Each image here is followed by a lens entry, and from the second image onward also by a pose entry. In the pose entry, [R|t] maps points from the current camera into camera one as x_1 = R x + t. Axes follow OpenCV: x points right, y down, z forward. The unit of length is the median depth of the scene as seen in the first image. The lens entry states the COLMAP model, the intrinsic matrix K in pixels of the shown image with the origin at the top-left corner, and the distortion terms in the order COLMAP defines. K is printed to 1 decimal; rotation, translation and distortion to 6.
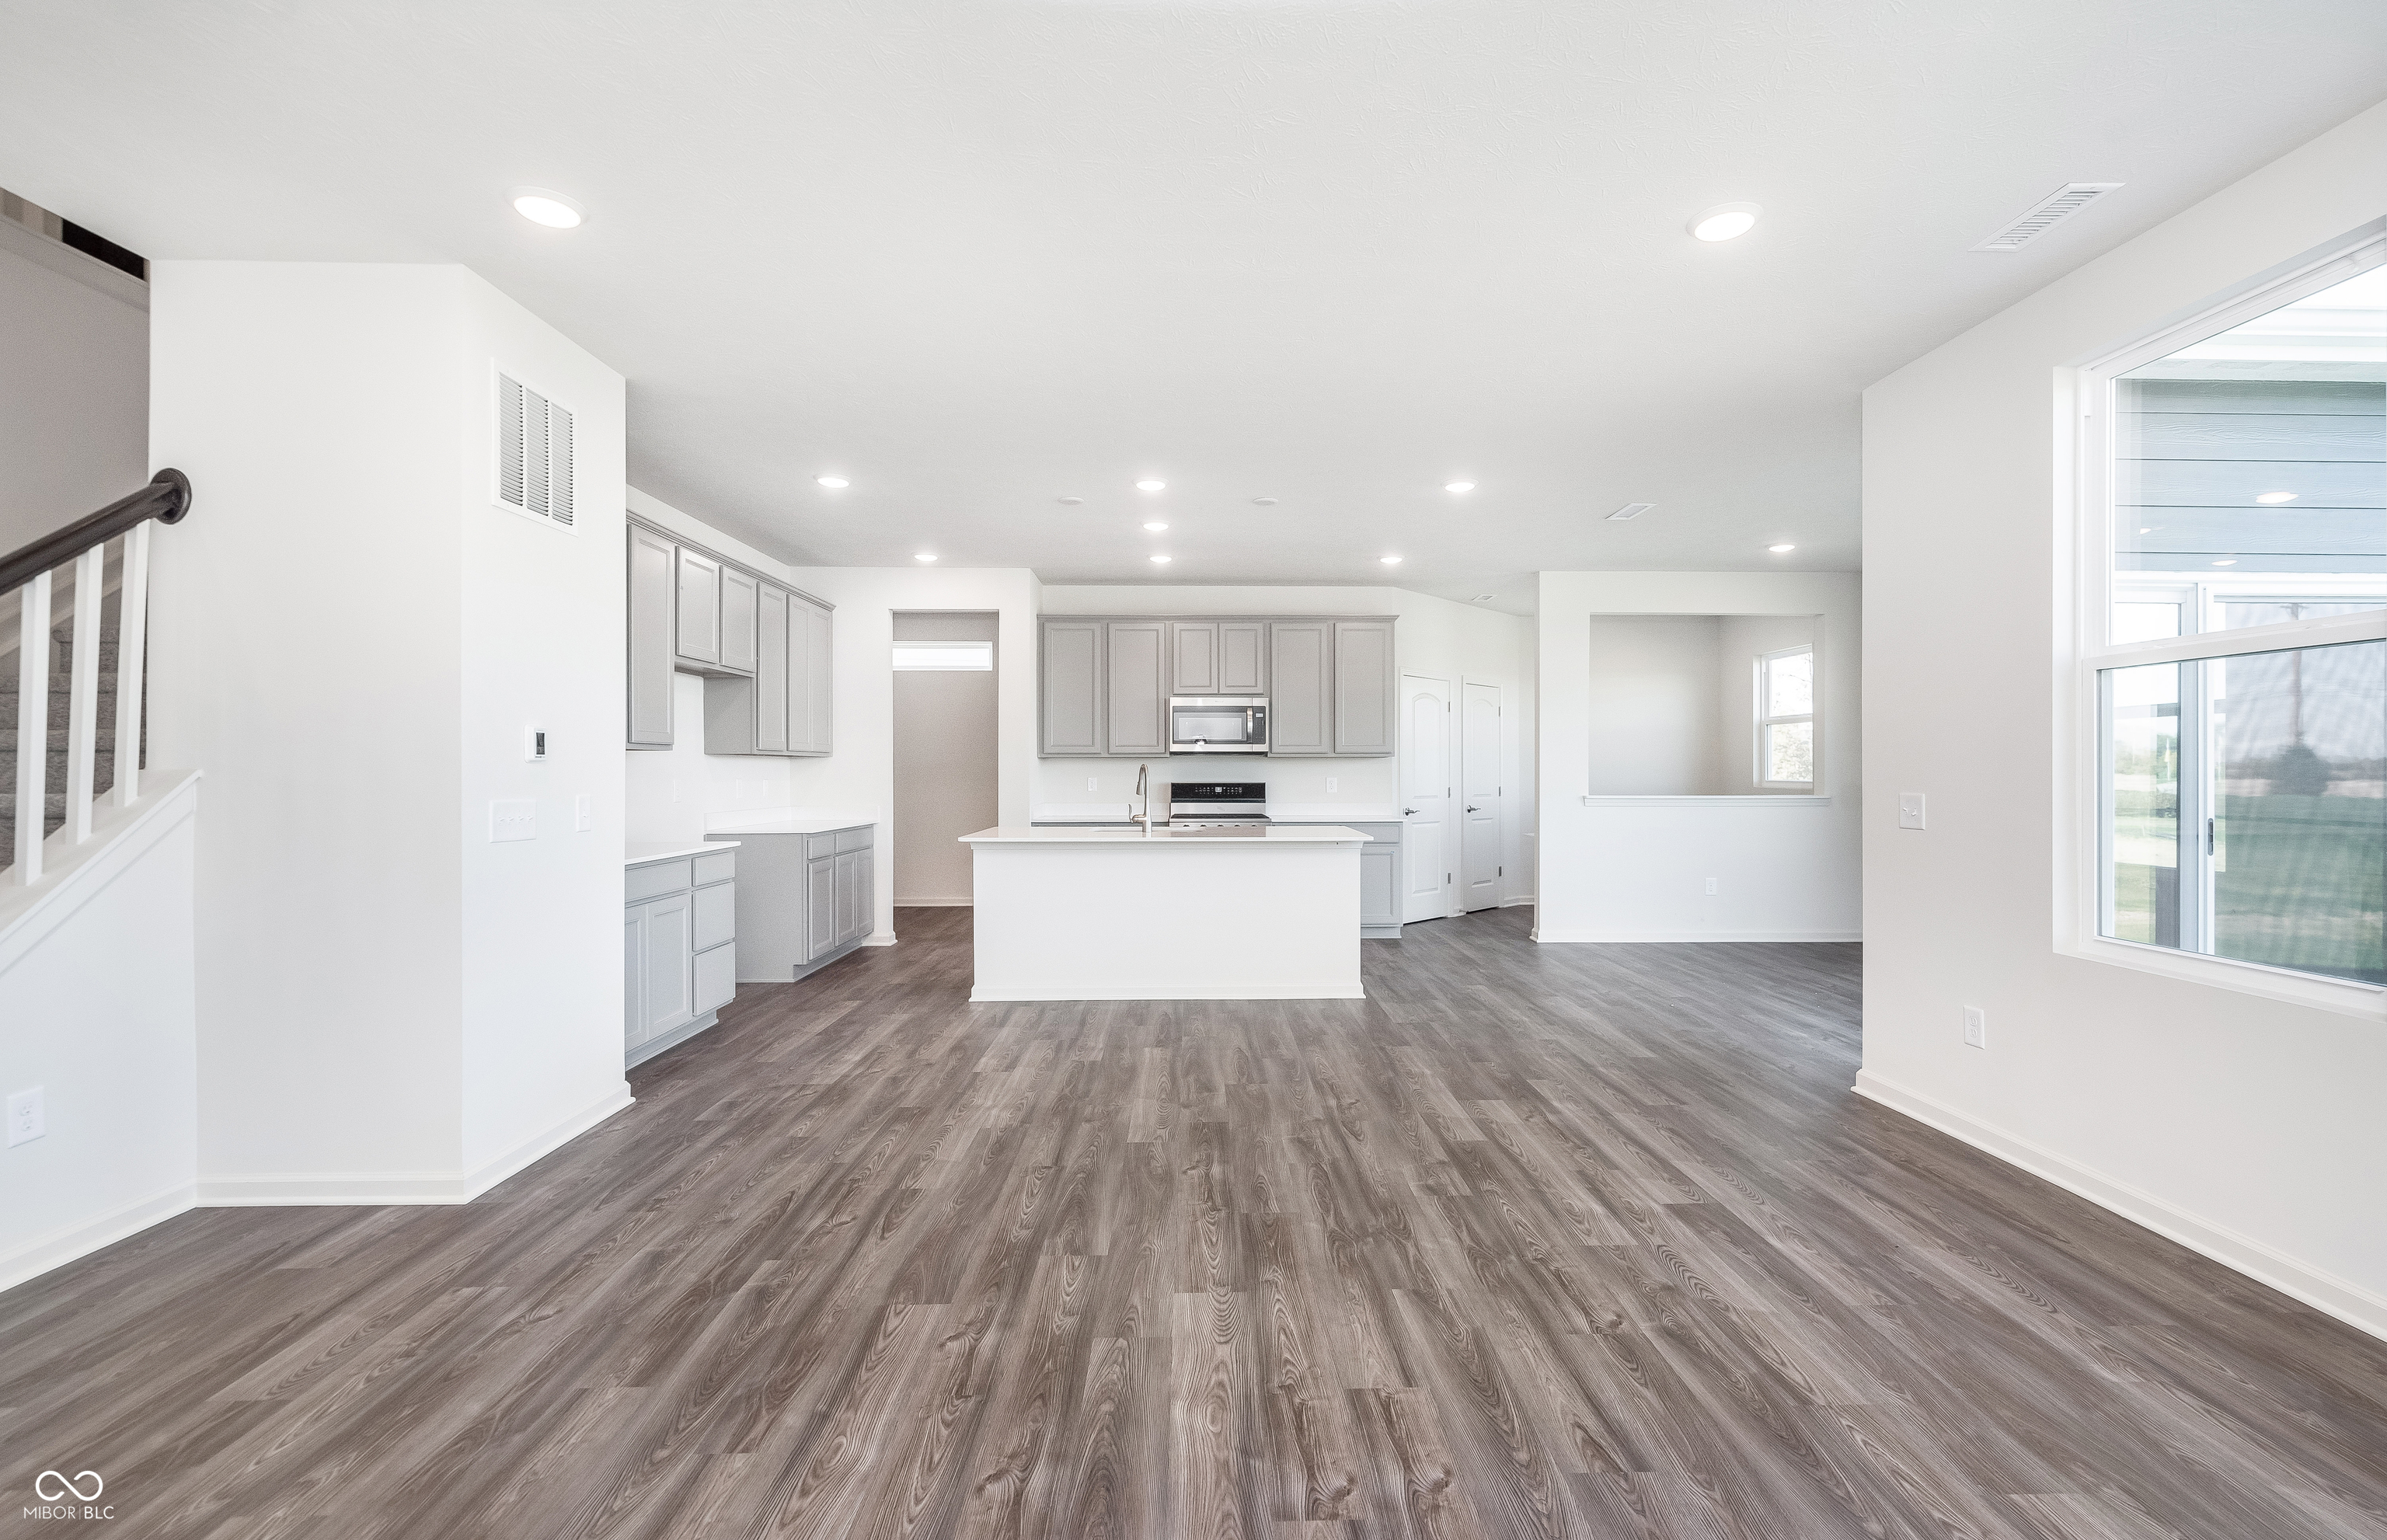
lens RADIAL K [[1034.6, 0, 1217.3], [0, 1034.6, 772.1], [0, 0, 1]] dist [0.000468, 0.001356]
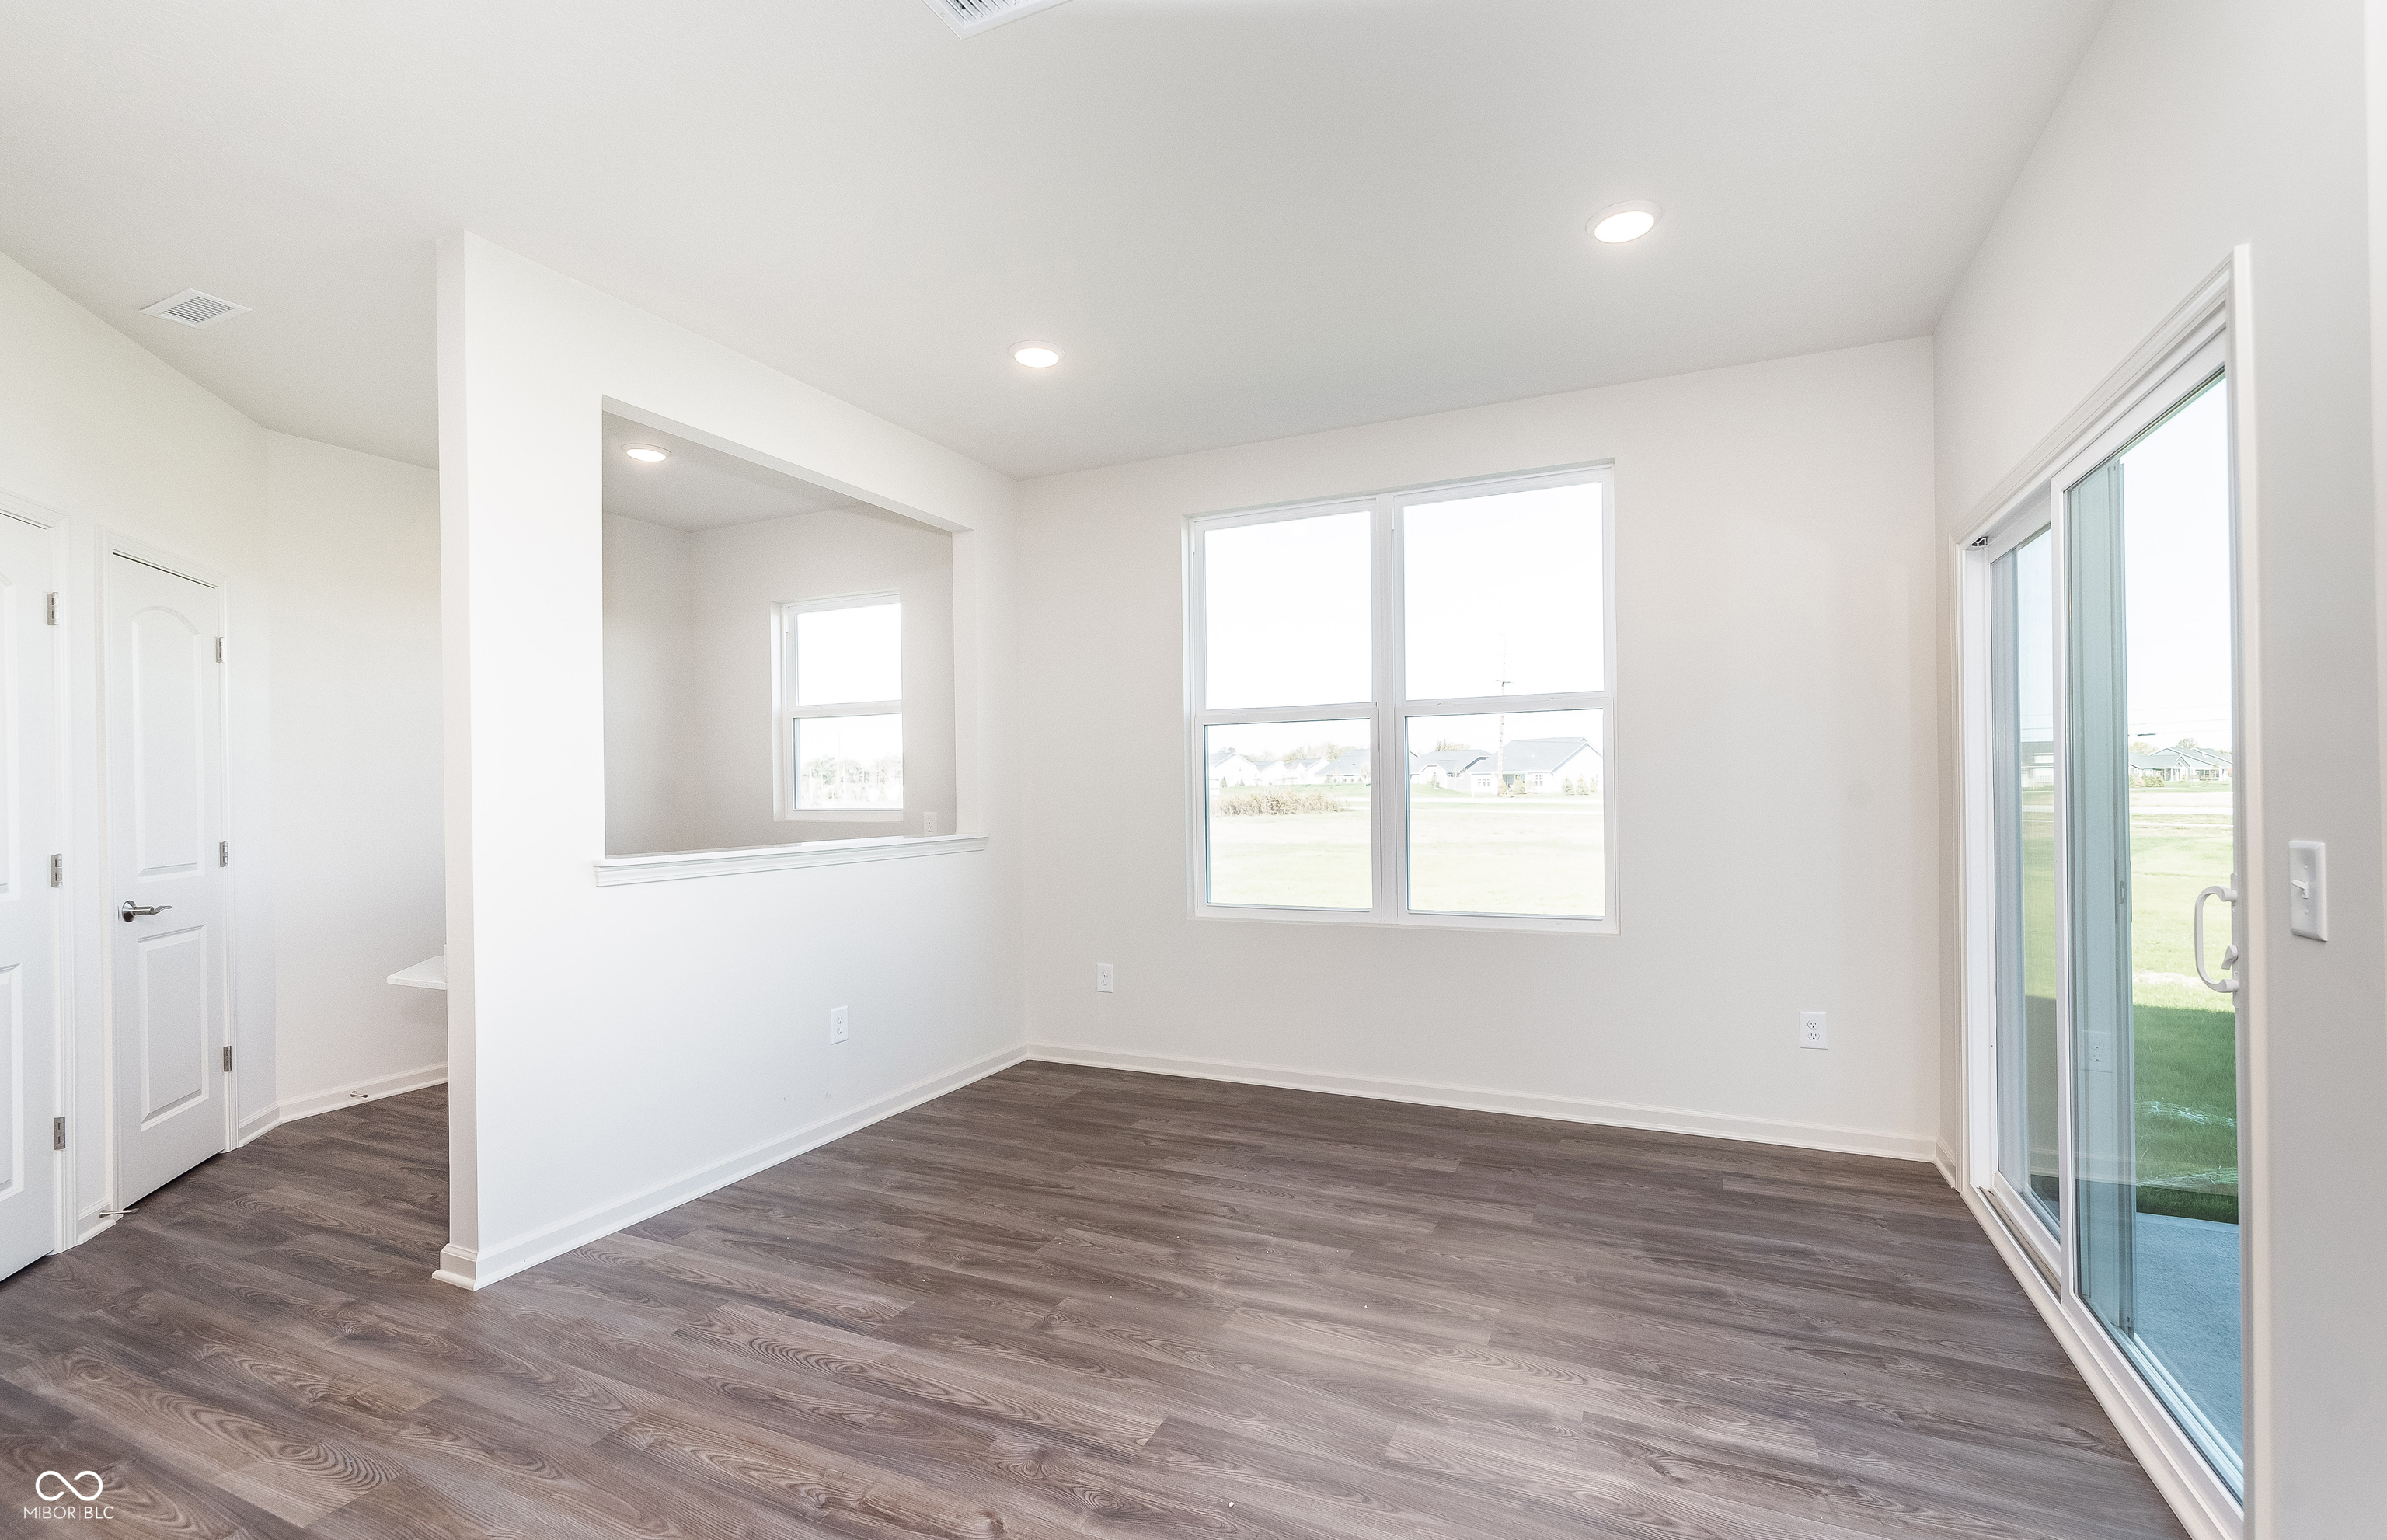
lens RADIAL K [[1034.6, 0, 1203.2], [0, 1034.6, 785.4], [0, 0, 1]] dist [0.000468, 0.001356]
pose [[0.435851, -0.003231, 0.900013, 0.233480], [0.013603, 0.999903, -0.002998, -0.001775], [-0.899916, 0.013549, 0.435853, 1.403232]]
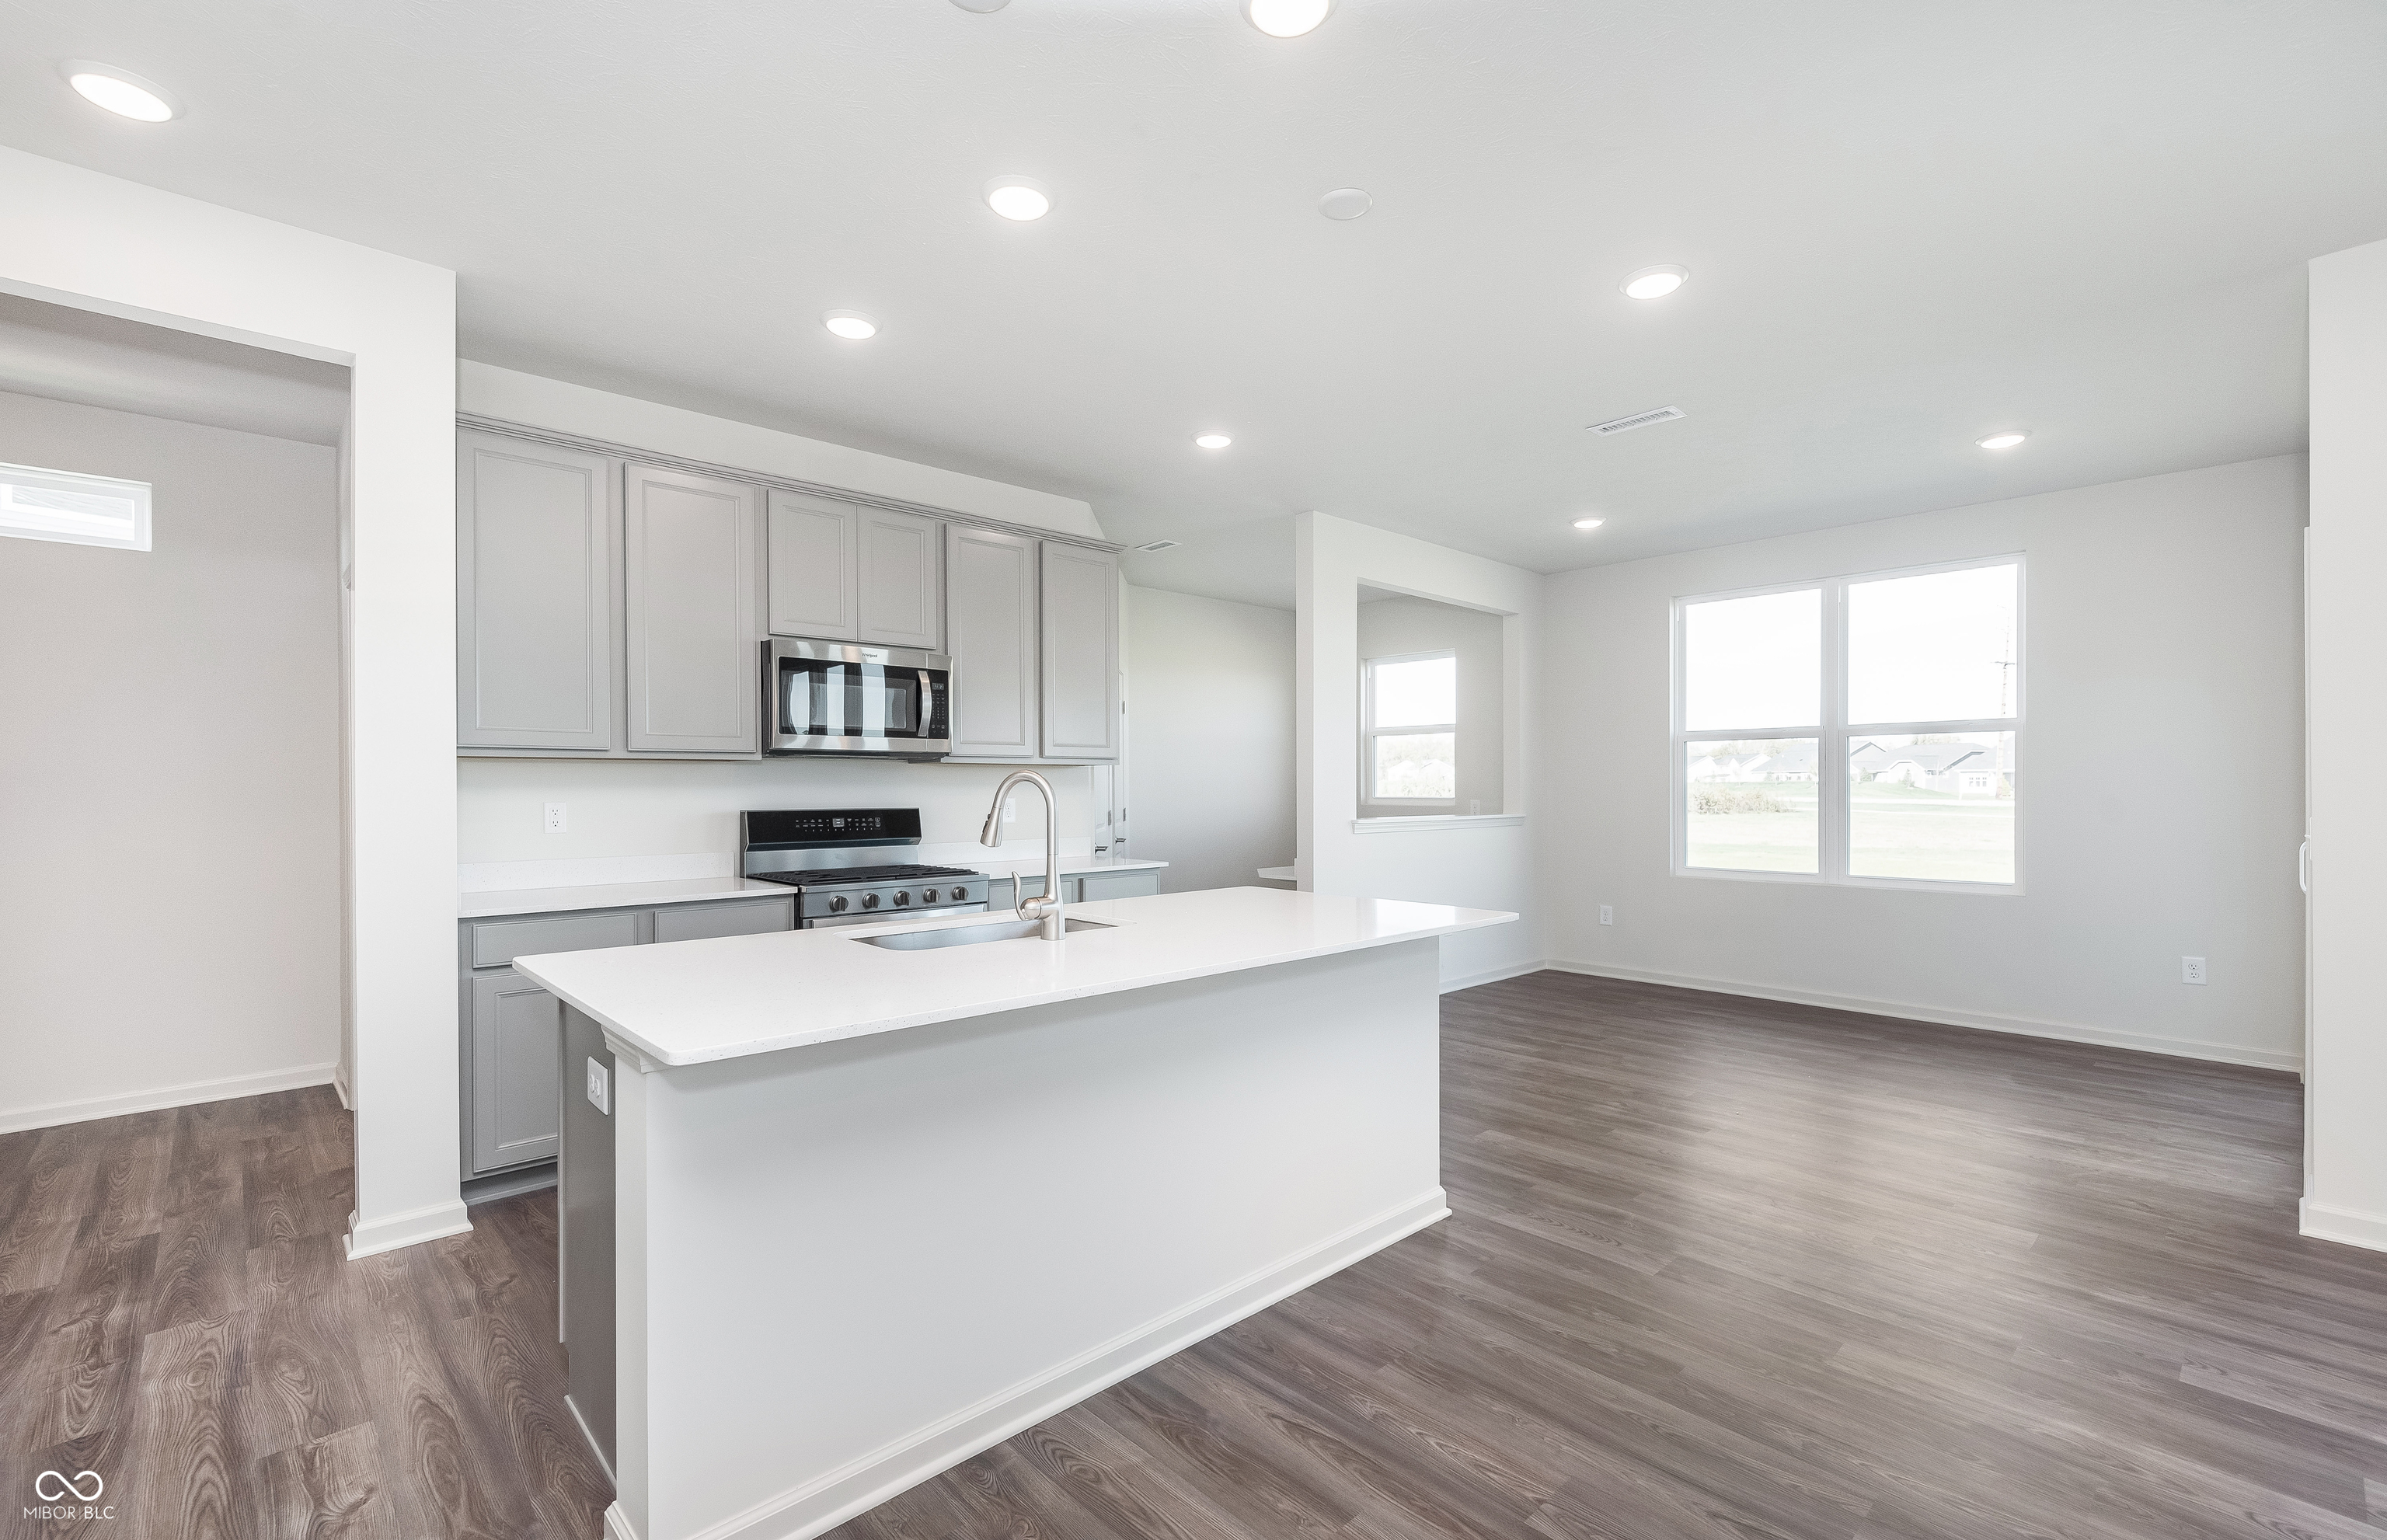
lens RADIAL K [[1034.6, 0, 1191.1], [0, 1034.6, 782.1], [0, 0, 1]] dist [0.000468, 0.001356]
pose [[0.744038, 0.001149, 0.668137, -0.530153], [0.001851, 0.999991, -0.003780, -0.004072], [-0.668135, 0.004049, 0.744029, 1.166616]]
